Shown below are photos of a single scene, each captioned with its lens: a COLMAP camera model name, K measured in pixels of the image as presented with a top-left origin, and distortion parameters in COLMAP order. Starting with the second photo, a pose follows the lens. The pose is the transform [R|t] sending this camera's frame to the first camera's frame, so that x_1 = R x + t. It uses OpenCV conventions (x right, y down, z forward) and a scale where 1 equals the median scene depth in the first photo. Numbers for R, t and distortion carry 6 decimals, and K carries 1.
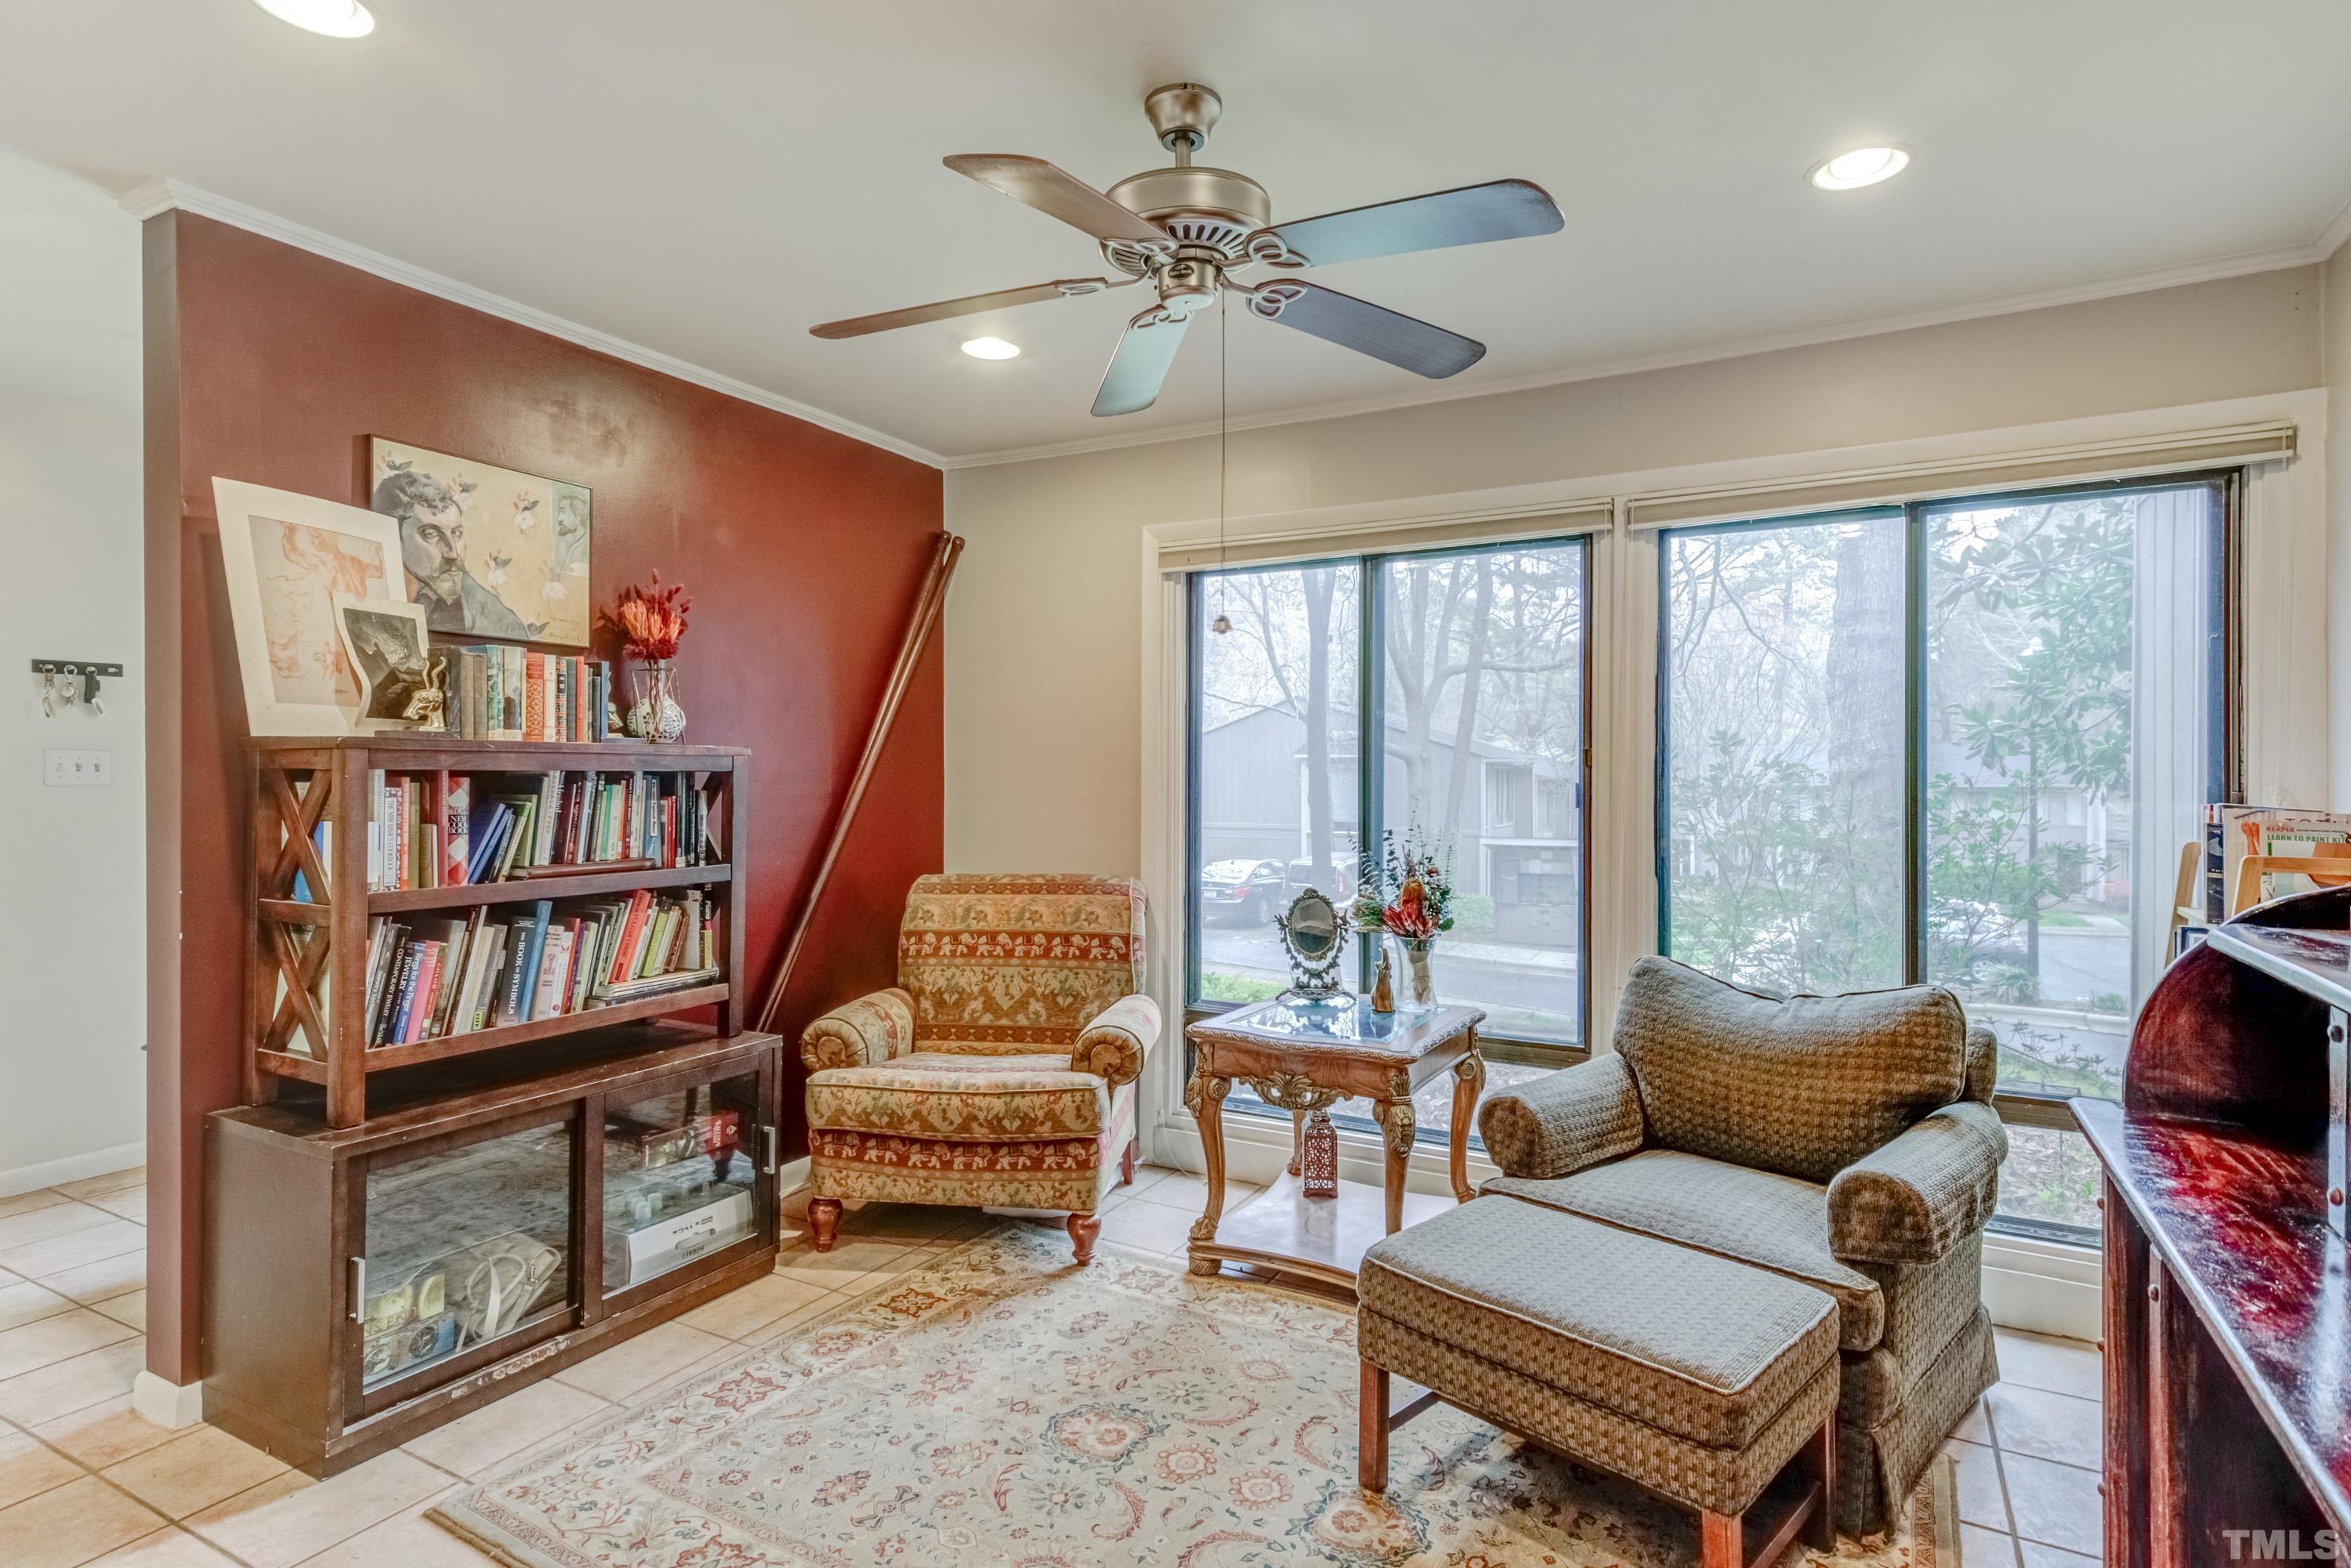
lens RADIAL K [[1217.3, 0, 1177.1], [0, 1217.3, 771.2], [0, 0, 1]] dist [0.018171, -0.001394]
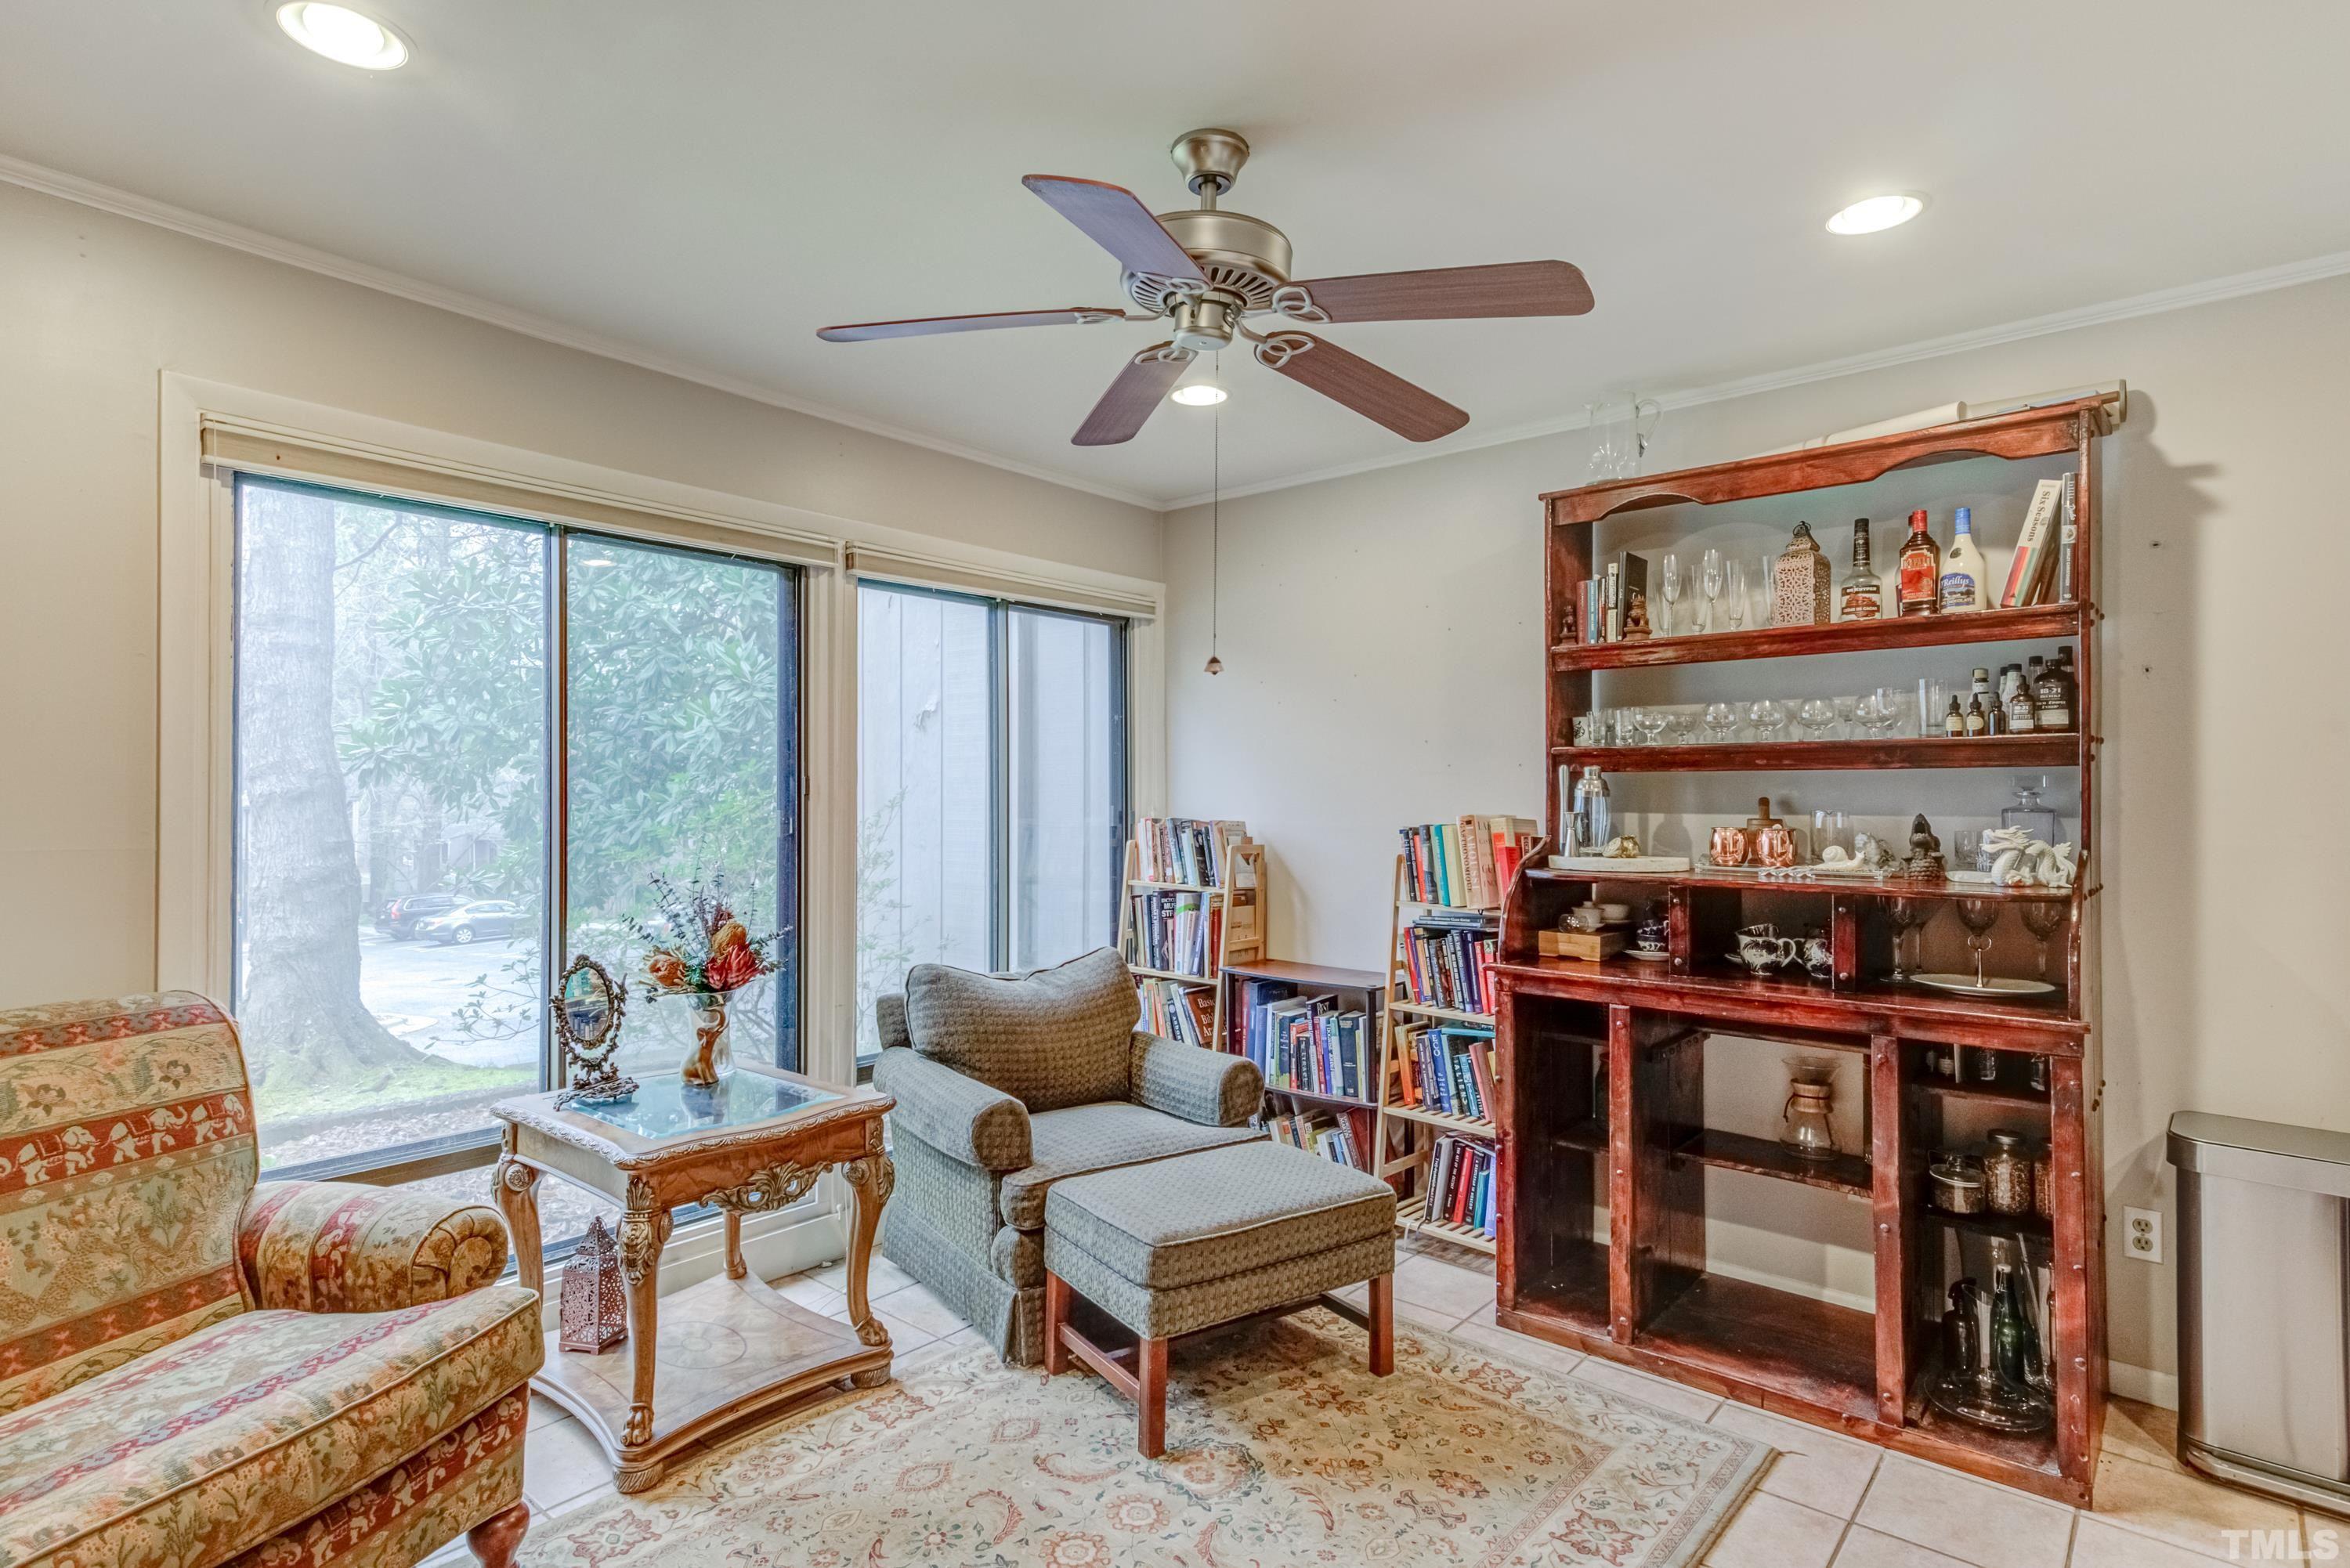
lens RADIAL K [[1204.2, 0, 1185.0], [0, 1204.2, 790.2], [0, 0, 1]] dist [0.025154, -0.004385]
pose [[0.183481, 0.002055, 0.983021, -0.594896], [-0.001549, 0.999997, -0.001801, -0.007899], [-0.983022, -0.001192, 0.183483, 0.504374]]
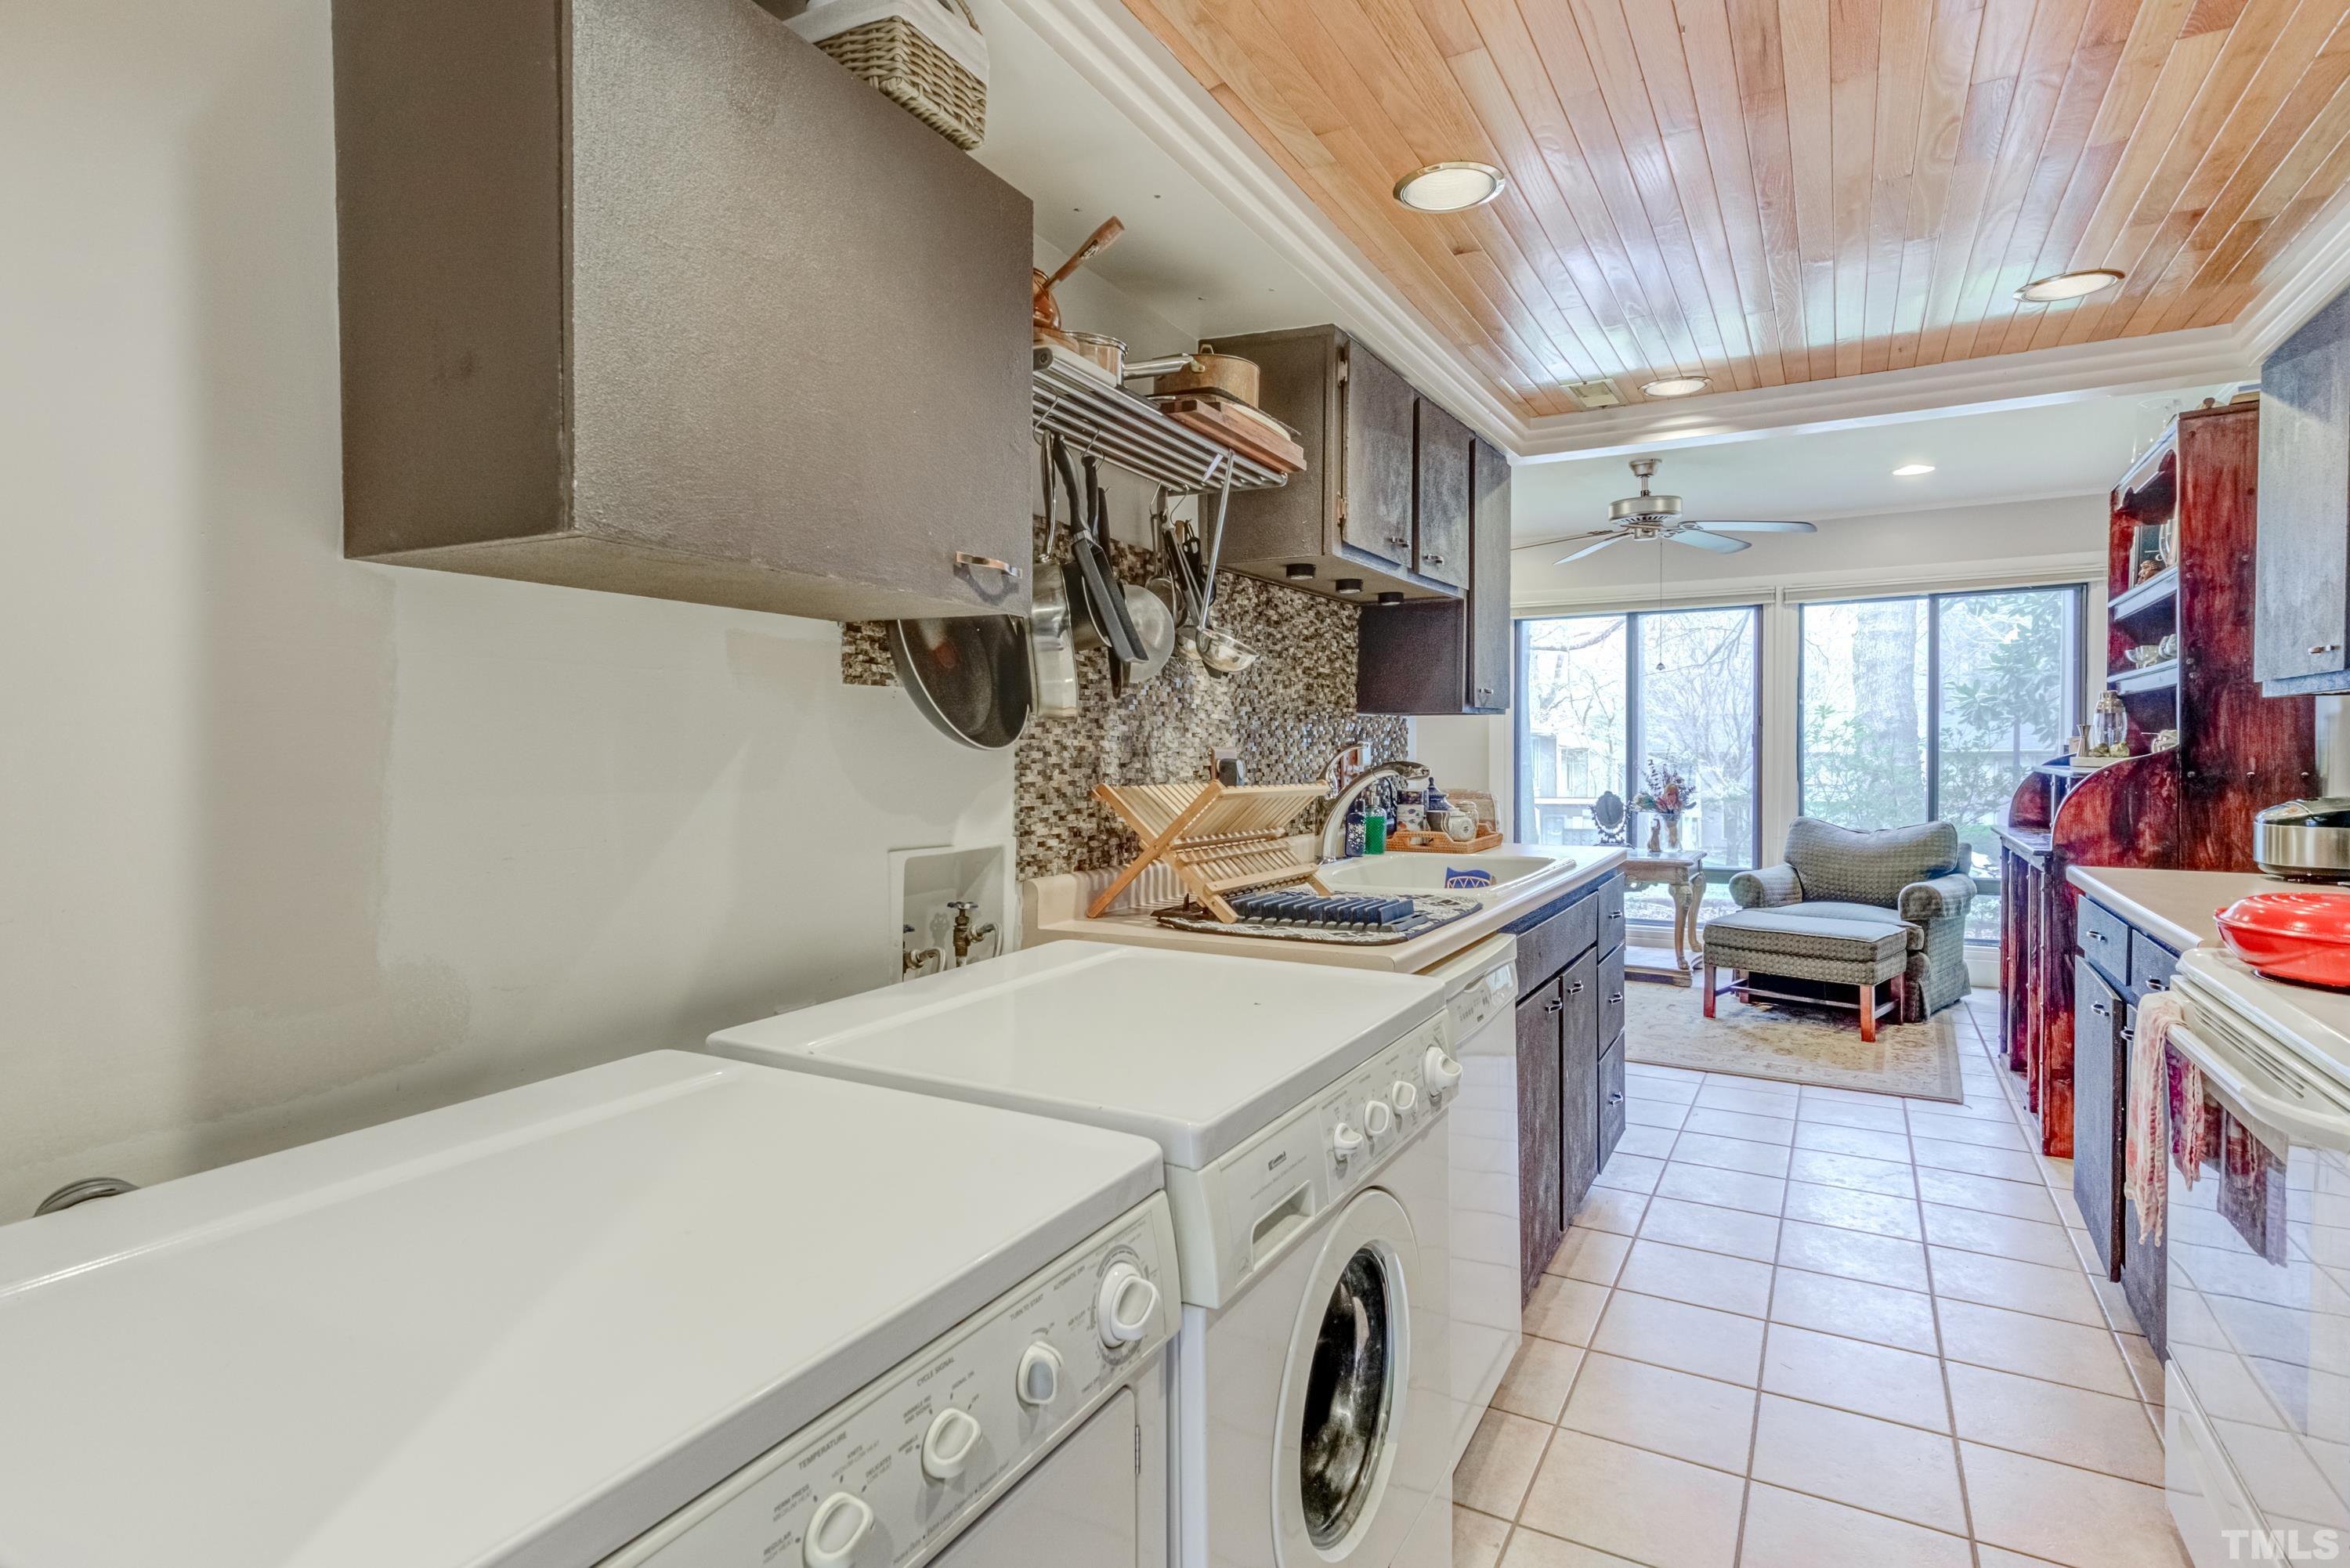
lens RADIAL K [[1192.2, 0, 1169.6], [0, 1192.2, 768.1], [0, 0, 1]] dist [0.025411, -0.000540]
pose [[0.999930, -0.008395, -0.008388, -0.585626], [0.008546, 0.999798, 0.018170, 0.021886], [0.008234, -0.018240, 0.999800, -0.913400]]
